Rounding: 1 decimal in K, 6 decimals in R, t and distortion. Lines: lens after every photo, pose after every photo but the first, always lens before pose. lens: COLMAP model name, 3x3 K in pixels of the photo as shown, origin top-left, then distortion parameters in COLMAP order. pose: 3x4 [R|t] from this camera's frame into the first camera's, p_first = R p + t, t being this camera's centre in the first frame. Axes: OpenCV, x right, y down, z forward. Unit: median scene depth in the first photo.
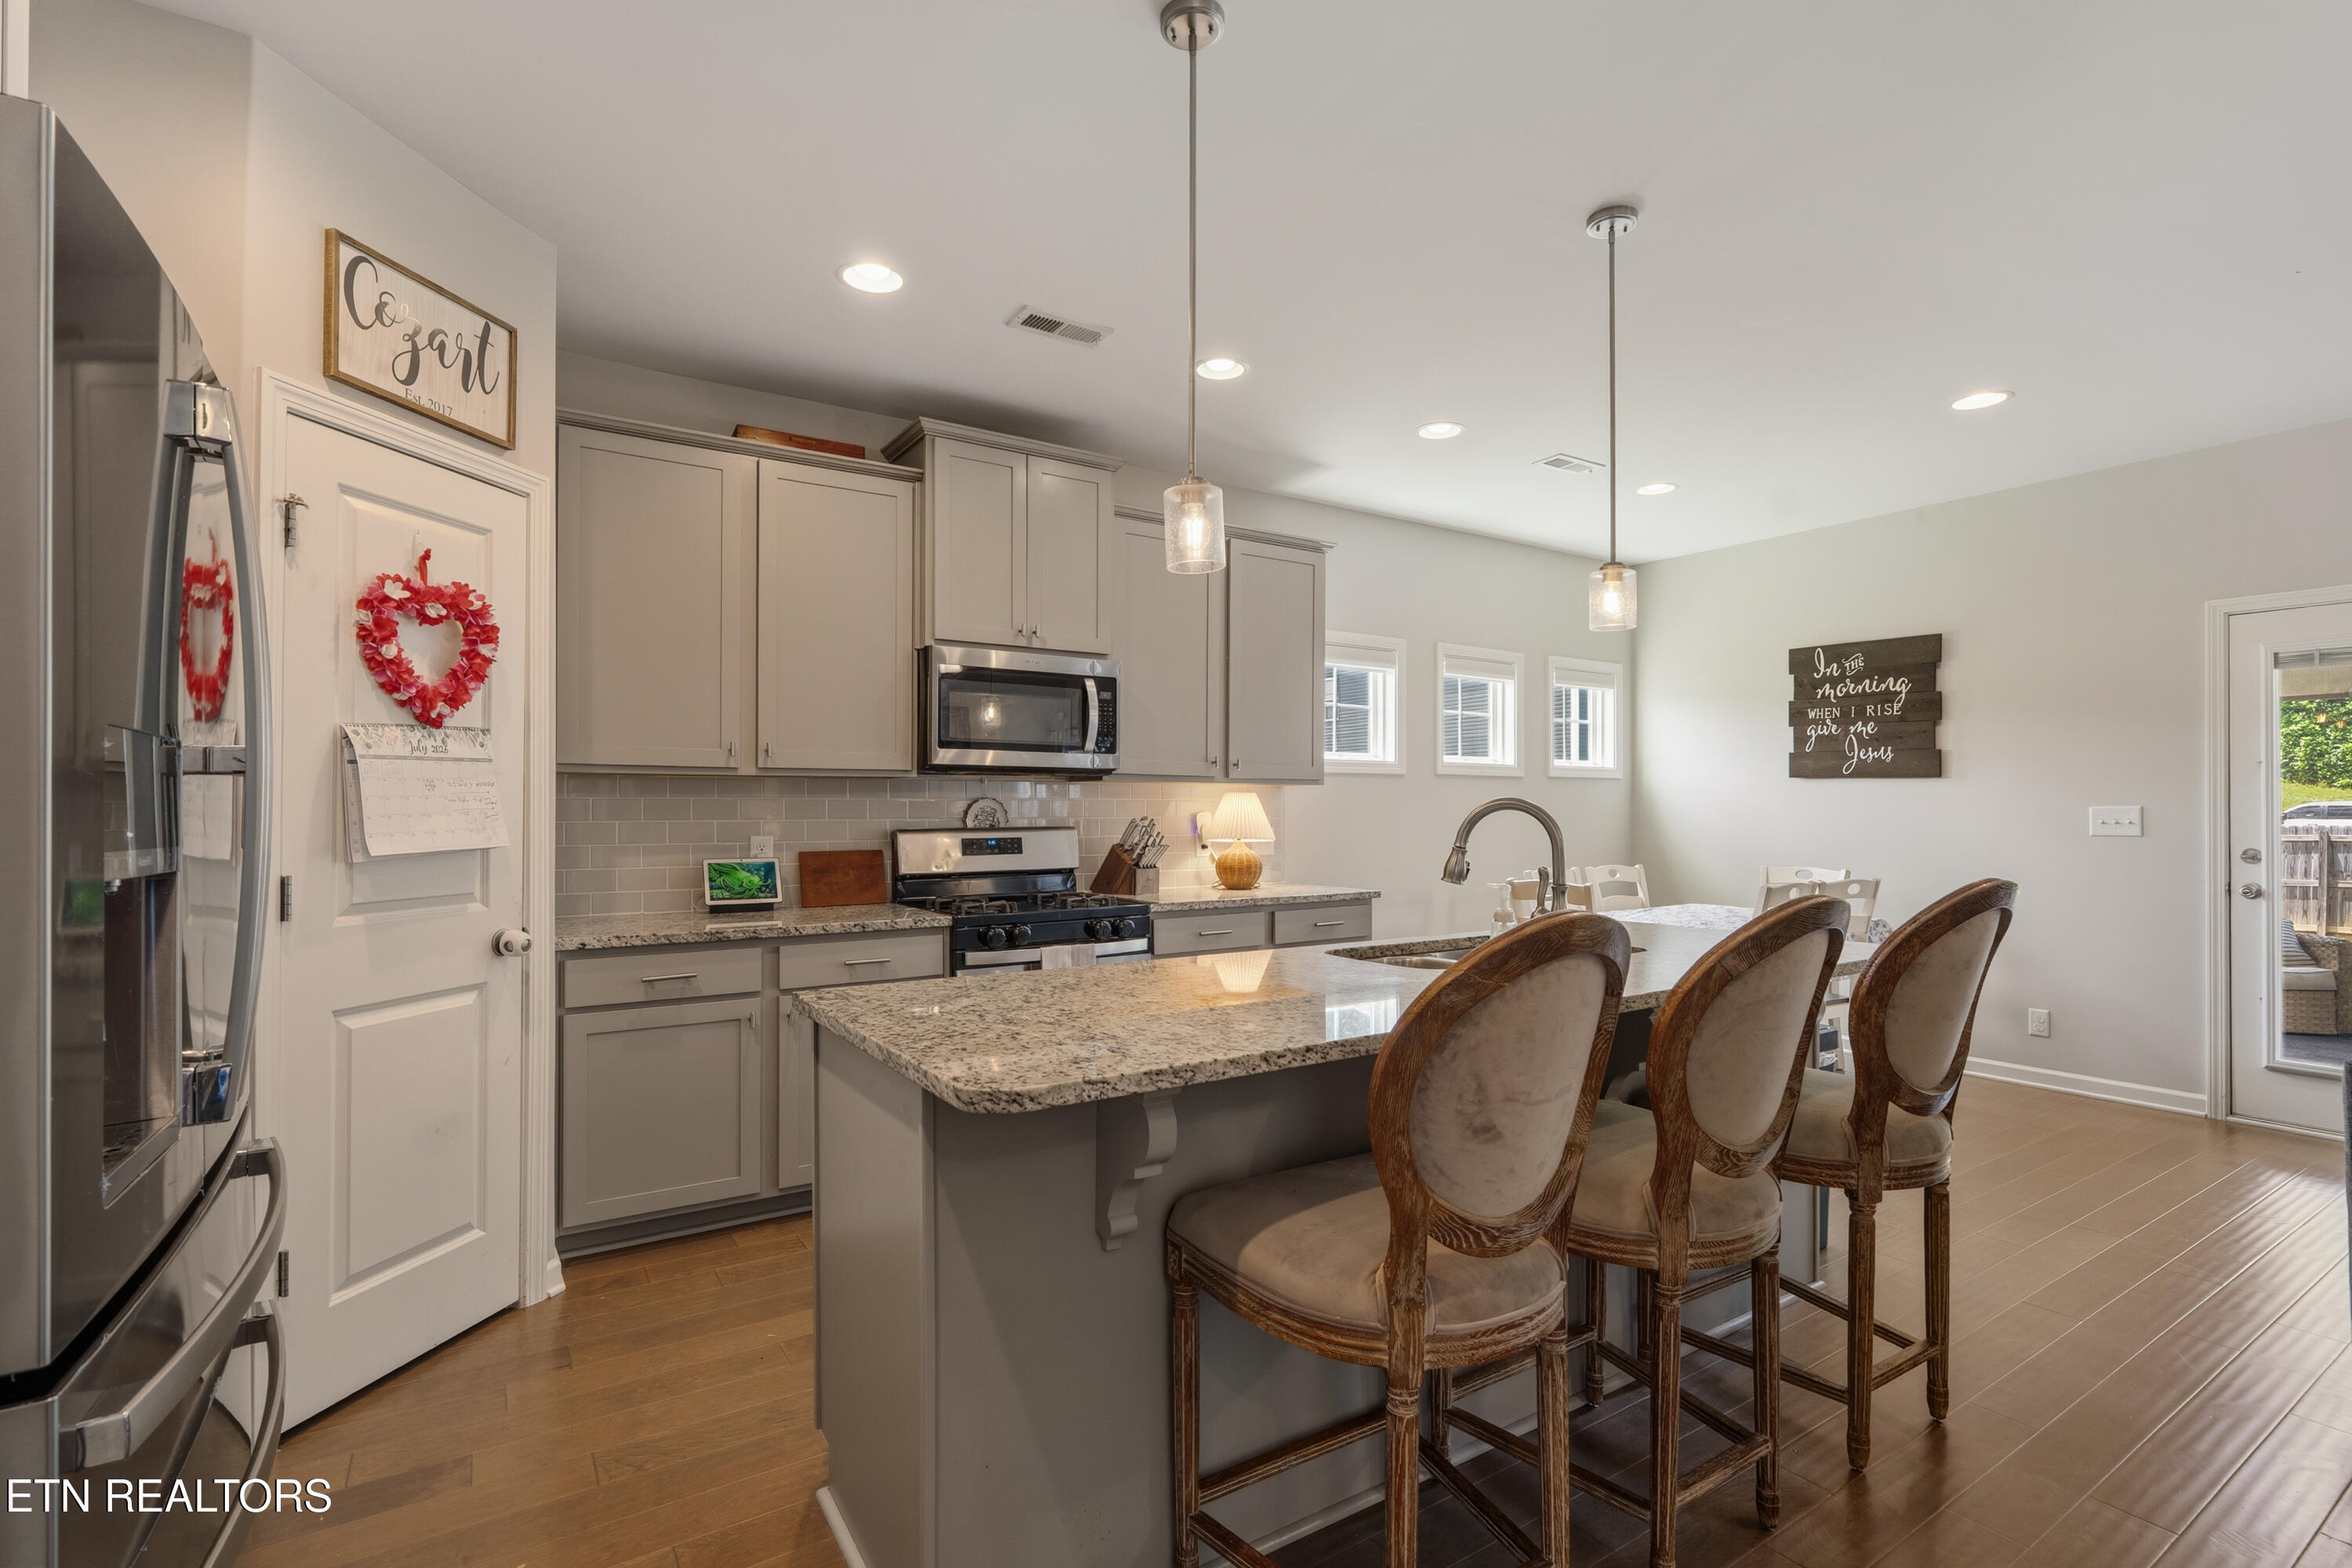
lens RADIAL K [[1081.7, 0, 1165.4], [0, 1081.7, 794.3], [0, 0, 1]] dist [0.000941, 0.000020]
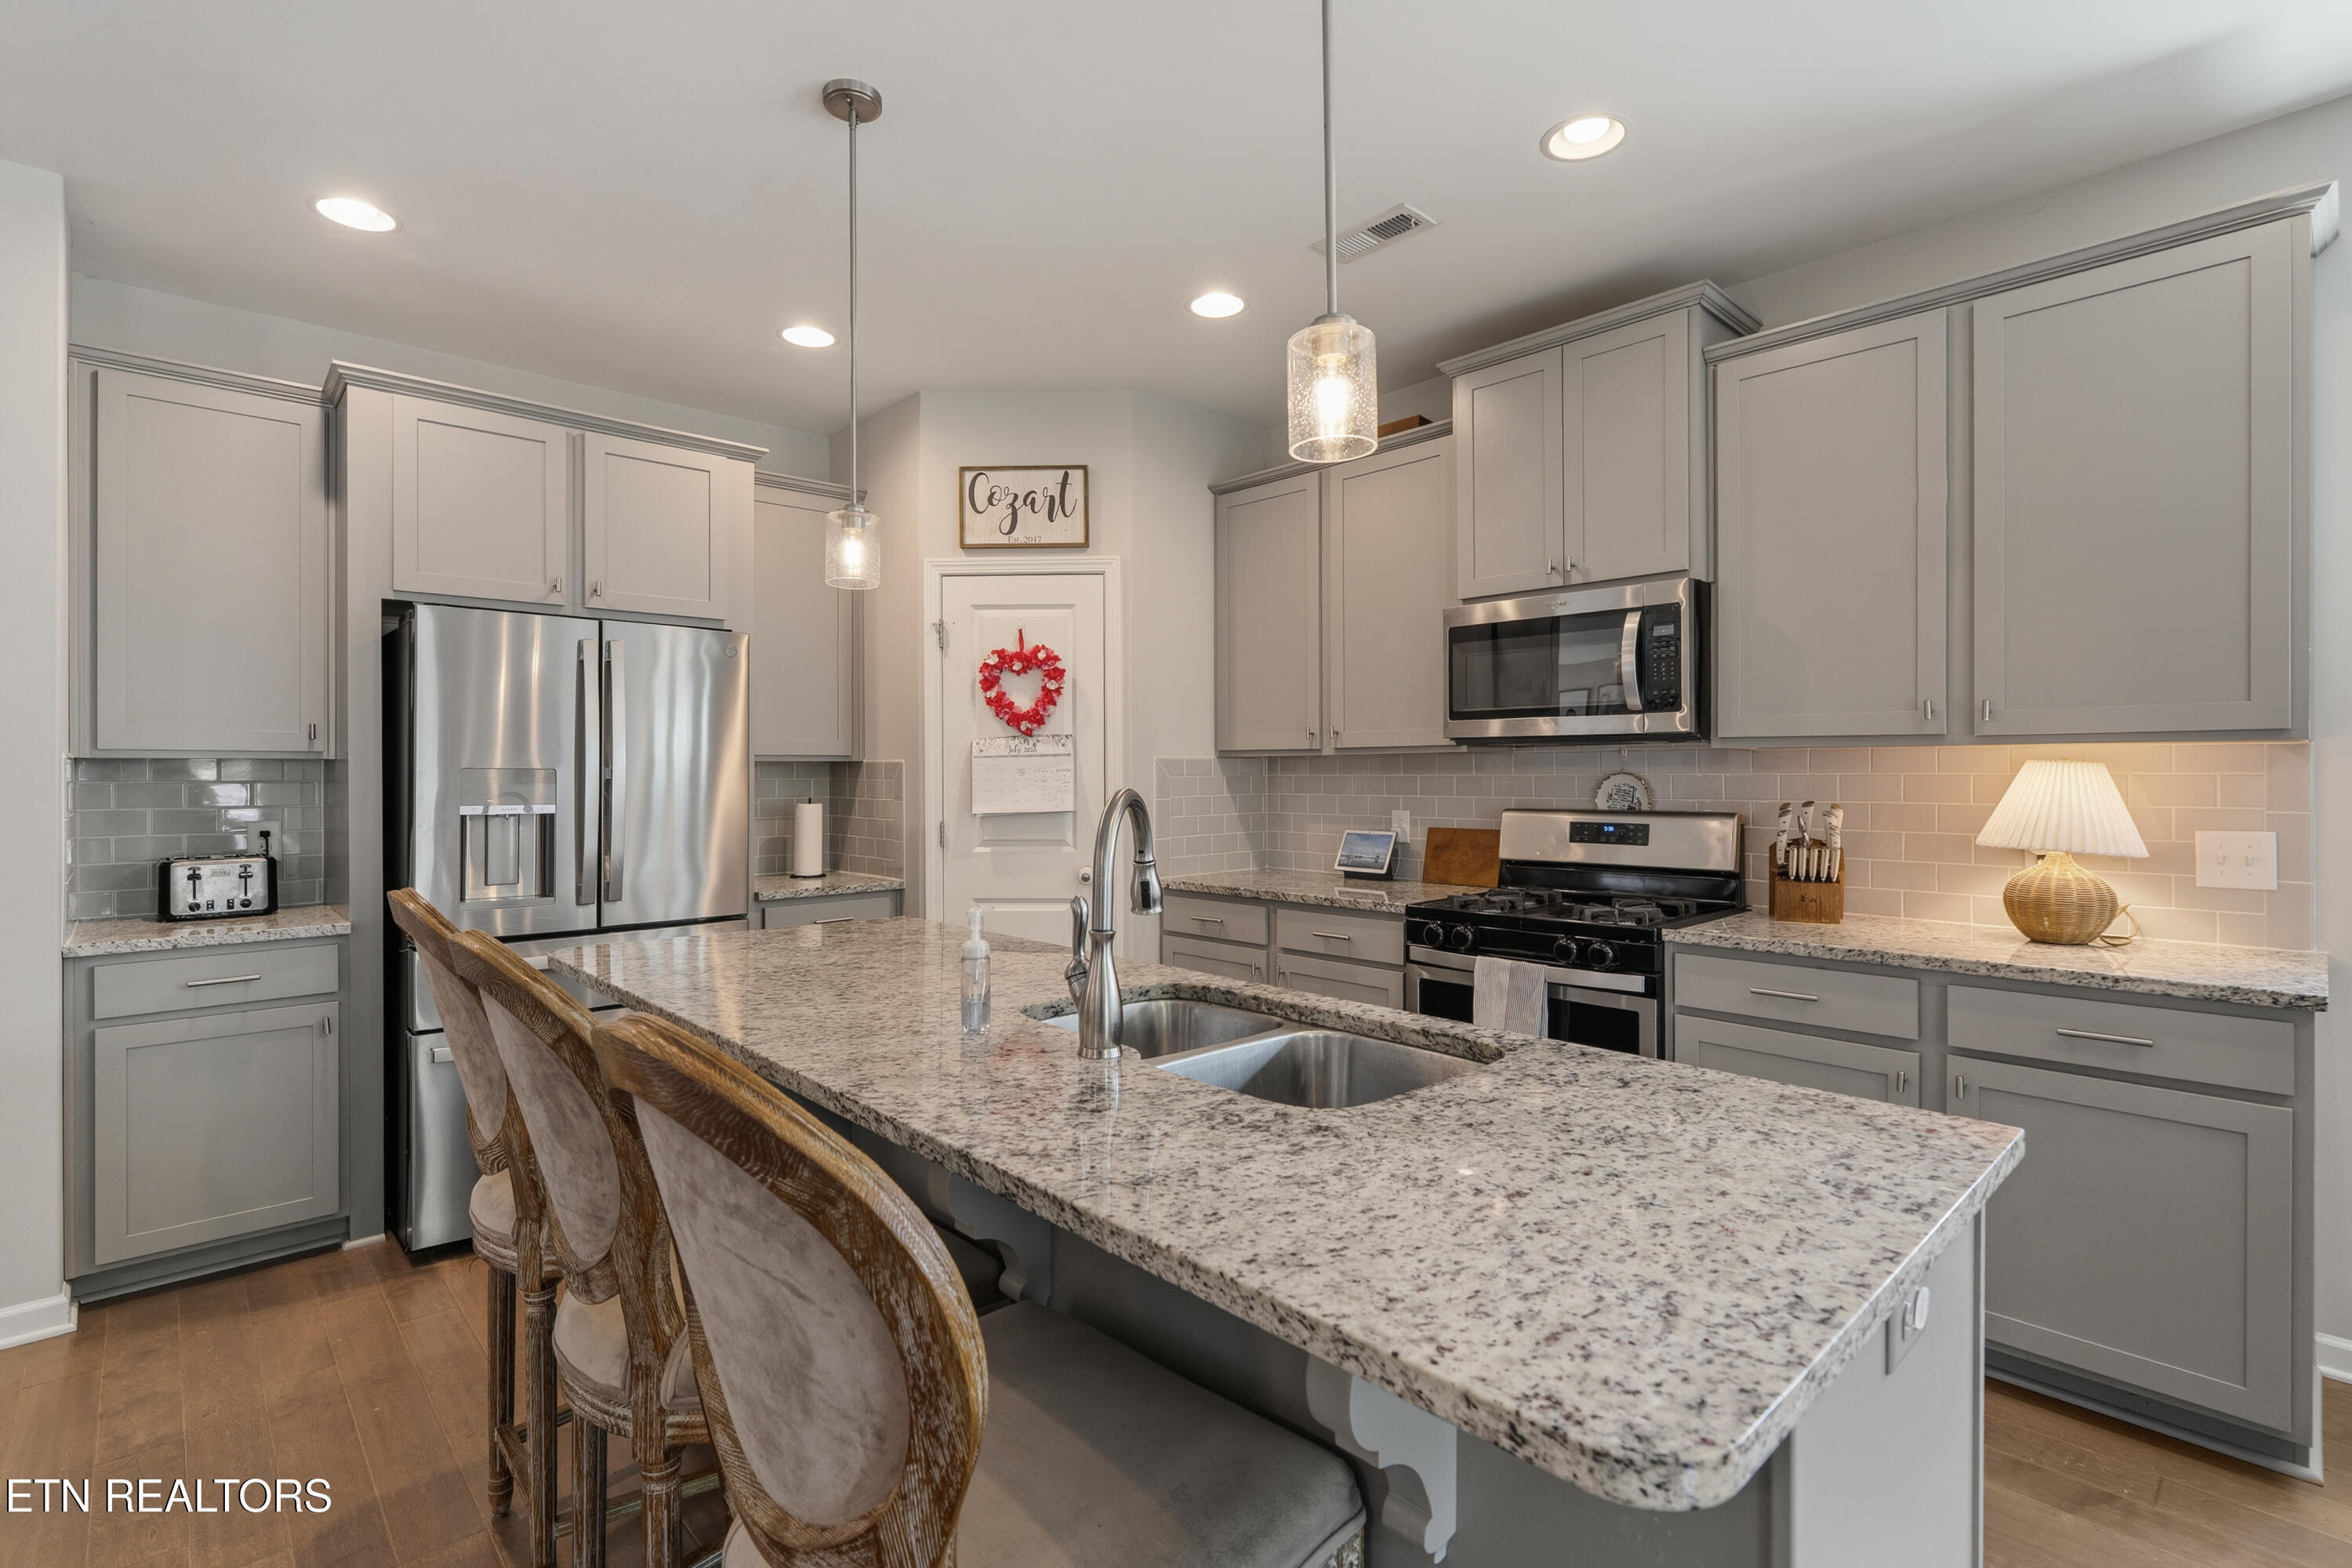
lens RADIAL K [[1081.7, 0, 1172.1], [0, 1081.7, 768.7], [0, 0, 1]] dist [0.000941, 0.000020]
pose [[0.181152, -0.002743, -0.983451, 0.905107], [0.016786, 0.999859, 0.000303, -0.009397], [0.983312, -0.016563, 0.181172, 0.850687]]
